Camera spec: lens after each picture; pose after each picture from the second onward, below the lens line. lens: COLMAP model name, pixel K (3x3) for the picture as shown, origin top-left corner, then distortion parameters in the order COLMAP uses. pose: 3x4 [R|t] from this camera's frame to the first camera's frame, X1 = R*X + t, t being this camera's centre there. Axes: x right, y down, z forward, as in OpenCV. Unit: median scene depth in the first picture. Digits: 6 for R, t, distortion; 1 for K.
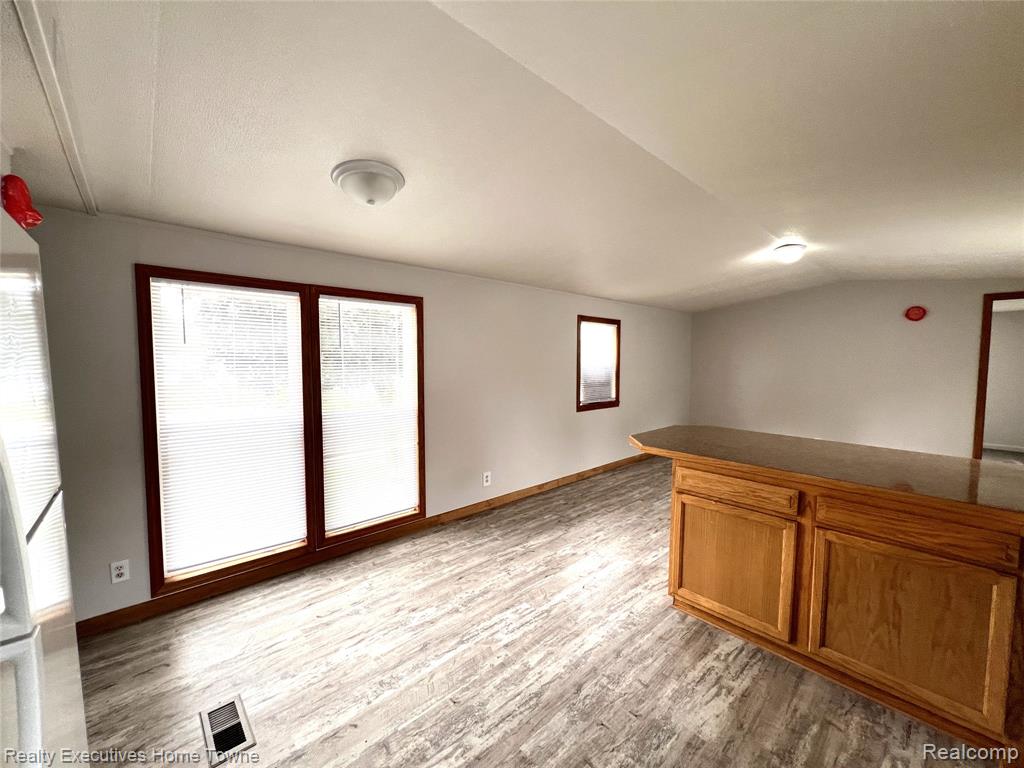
lens RADIAL K [[410.5, 0, 510.7], [0, 410.5, 384.2], [0, 0, 1]] dist [-0.003647, 0.000613]
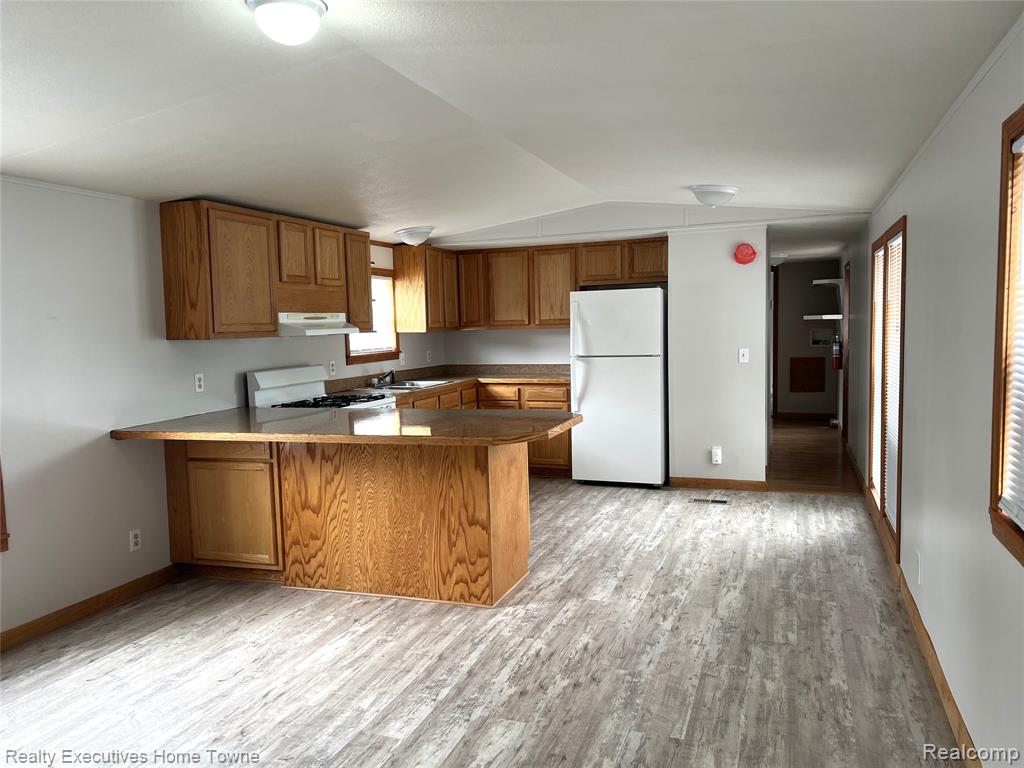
lens RADIAL K [[762.5, 0, 511.3], [0, 762.5, 379.8], [0, 0, 1]] dist [0.060151, -0.051647]
pose [[-0.888686, 0.054140, -0.455308, 1.258777], [-0.005597, 0.991650, 0.128840, -0.158903], [0.458481, 0.117047, -0.880962, 2.580081]]
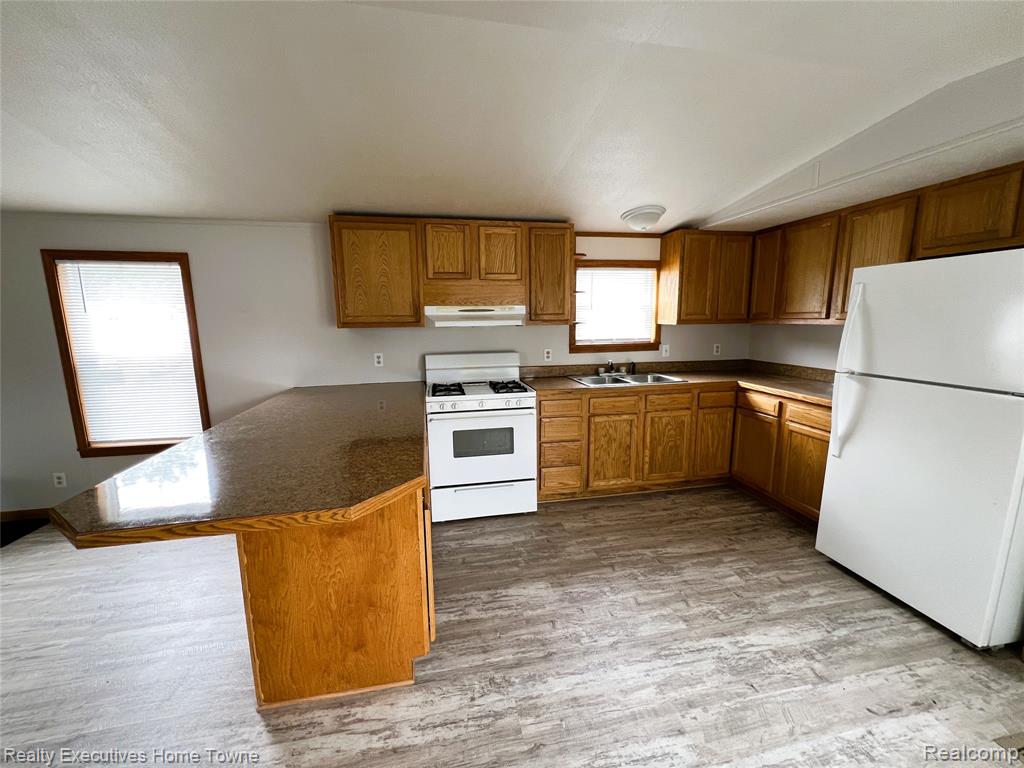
lens RADIAL K [[409.7, 0, 510.5], [0, 409.7, 383.2], [0, 0, 1]] dist [-0.002731, 0.000716]
pose [[-0.855692, -0.076895, 0.511741, -0.064488], [0.040000, 0.976111, 0.213558, -0.094296], [-0.515937, 0.203209, -0.832175, 1.403740]]
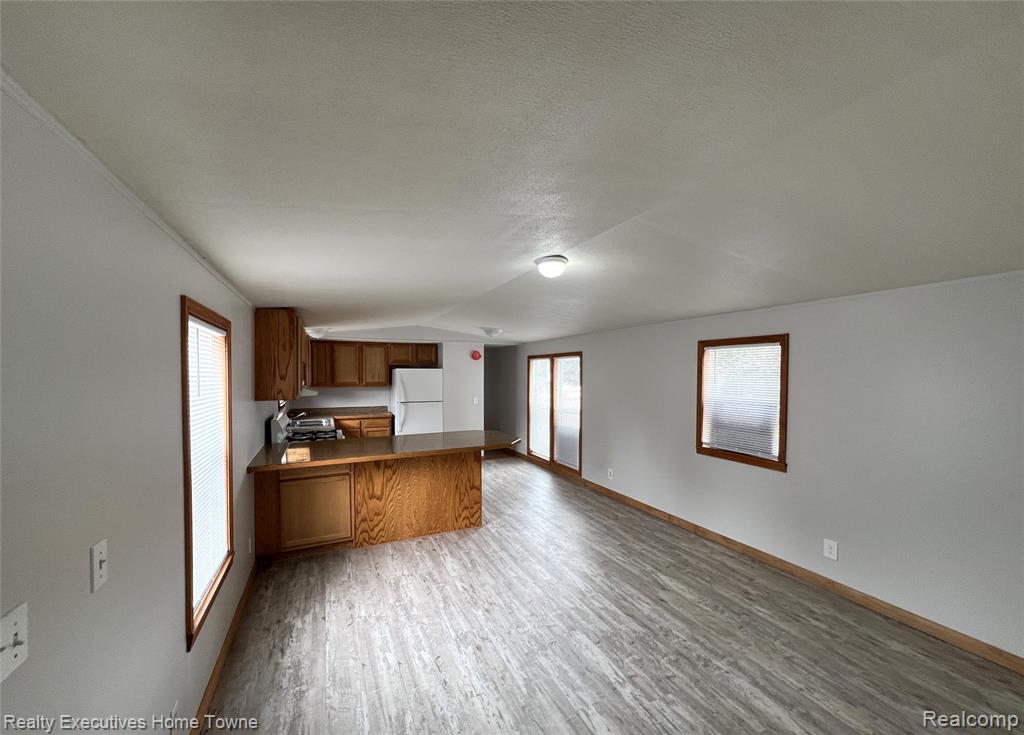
lens RADIAL K [[407.6, 0, 507.7], [0, 407.6, 376.5], [0, 0, 1]] dist [0.007786, 0.000276]
pose [[-0.314381, 0.005389, -0.949282, 2.258489], [-0.060743, 0.997820, 0.025781, -0.186493], [0.947351, 0.065767, -0.313369, 1.806438]]
